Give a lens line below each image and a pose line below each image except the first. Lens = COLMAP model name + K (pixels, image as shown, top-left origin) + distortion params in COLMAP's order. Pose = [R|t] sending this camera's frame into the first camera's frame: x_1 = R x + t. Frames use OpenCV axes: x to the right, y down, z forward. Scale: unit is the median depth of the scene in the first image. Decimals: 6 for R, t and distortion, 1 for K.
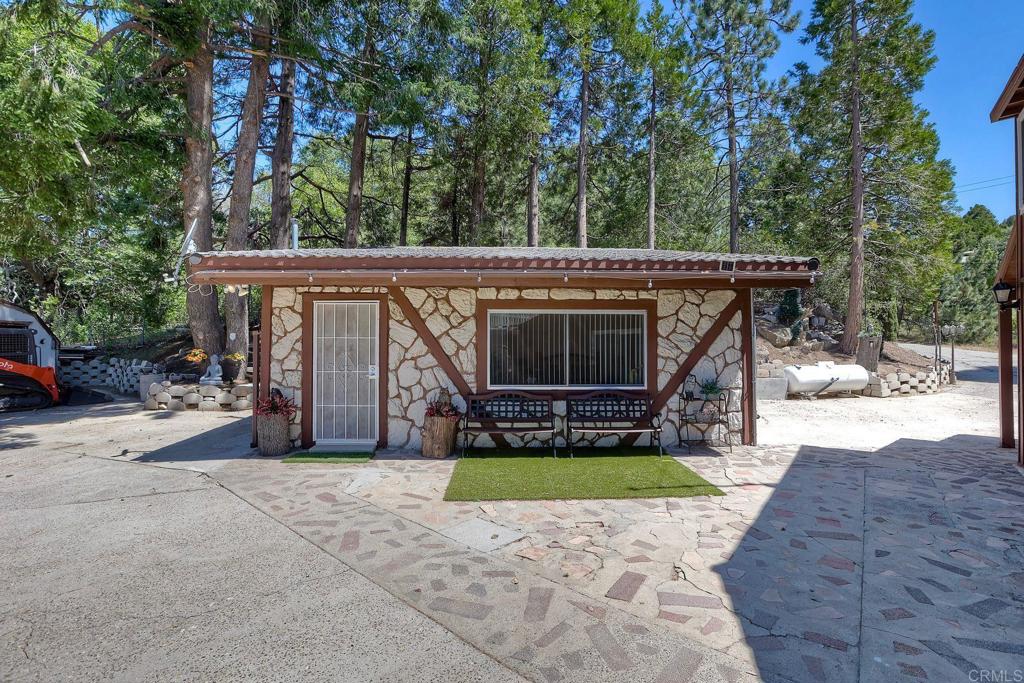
lens RADIAL K [[473.8, 0, 519.5], [0, 473.8, 336.0], [0, 0, 1]] dist [-0.022540, 0.001526]
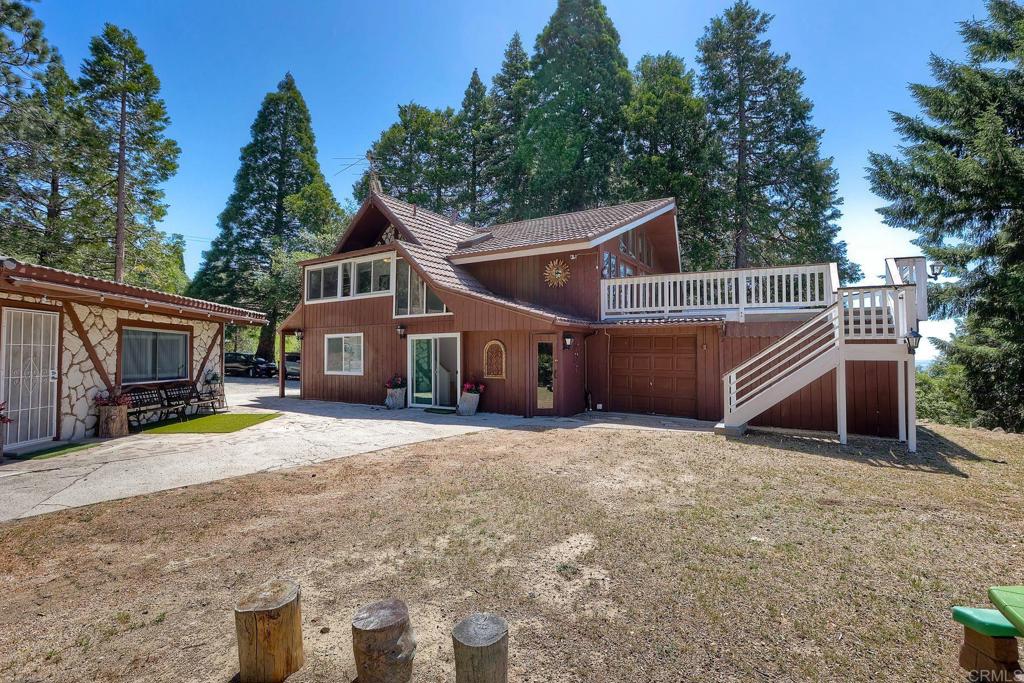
lens RADIAL K [[473.8, 0, 519.5], [0, 473.8, 336.0], [0, 0, 1]] dist [-0.022540, 0.001526]
pose [[-0.095324, 0.040933, 0.994604, -1.497553], [-0.009482, 0.999072, -0.042026, 0.017382], [-0.995401, -0.013437, -0.094847, 0.003936]]
